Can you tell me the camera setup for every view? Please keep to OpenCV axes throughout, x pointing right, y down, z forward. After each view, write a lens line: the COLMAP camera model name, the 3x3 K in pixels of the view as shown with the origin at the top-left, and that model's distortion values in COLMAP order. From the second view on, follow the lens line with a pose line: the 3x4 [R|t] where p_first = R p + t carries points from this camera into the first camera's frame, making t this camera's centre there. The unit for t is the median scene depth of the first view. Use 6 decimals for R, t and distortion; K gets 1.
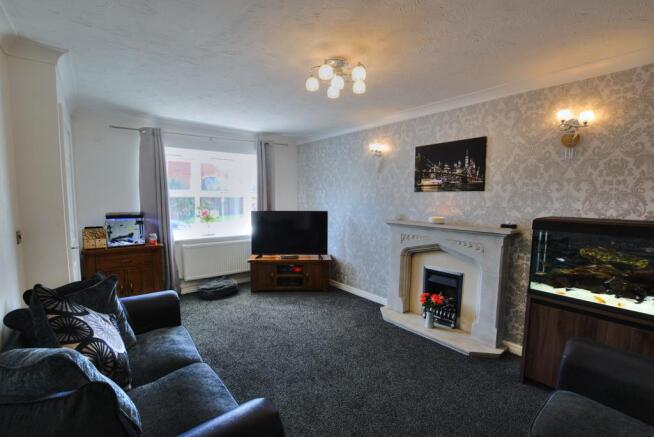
lens RADIAL K [[285.2, 0, 320.7], [0, 285.2, 219.4], [0, 0, 1]] dist [-0.034235, 0.002202]
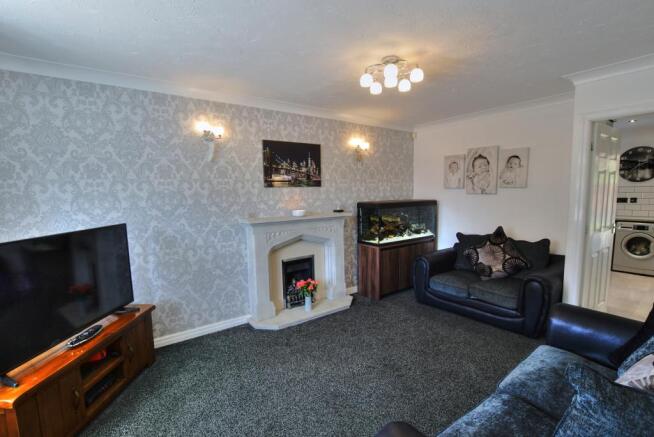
lens RADIAL K [[285.2, 0, 323.5], [0, 285.2, 221.0], [0, 0, 1]] dist [-0.034235, 0.002202]
pose [[0.068936, -0.103242, 0.992265, -0.642252], [0.103806, 0.989974, 0.095791, -0.059692], [-0.992206, 0.096400, 0.078962, 0.781989]]
